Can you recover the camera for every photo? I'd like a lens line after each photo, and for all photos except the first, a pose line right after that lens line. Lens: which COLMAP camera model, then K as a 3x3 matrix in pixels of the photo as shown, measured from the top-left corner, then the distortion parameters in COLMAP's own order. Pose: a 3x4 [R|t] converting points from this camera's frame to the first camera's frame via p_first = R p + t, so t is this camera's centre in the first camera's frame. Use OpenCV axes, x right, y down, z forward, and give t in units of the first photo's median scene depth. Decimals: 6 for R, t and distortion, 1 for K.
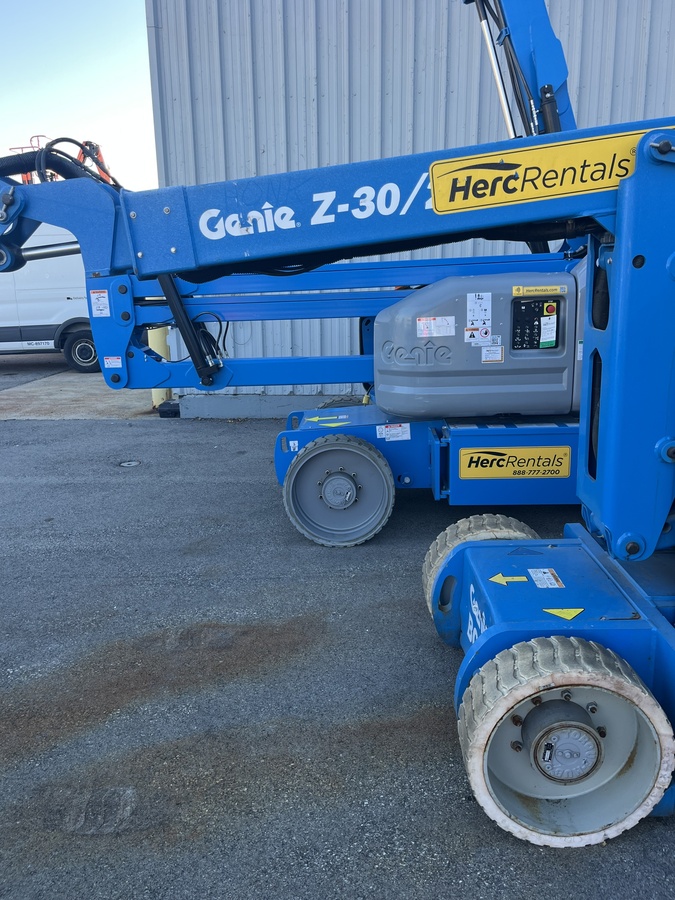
lens RADIAL K [[719.3, 0, 334.7], [0, 719.3, 418.9], [0, 0, 1]] dist [0.067407, -0.111292]
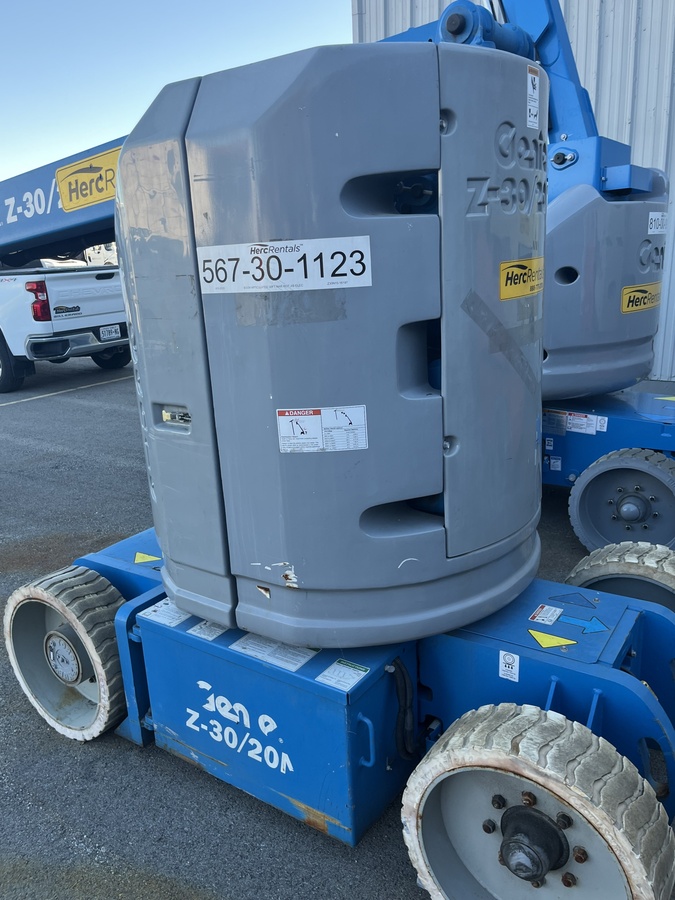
lens RADIAL K [[719.3, 0, 329.3], [0, 719.3, 423.7], [0, 0, 1]] dist [0.067407, -0.111292]
pose [[0.842420, 0.112468, -0.526953, 1.206550], [-0.084377, 0.993443, 0.077141, -0.061408], [0.532174, -0.020523, 0.846386, 0.196450]]
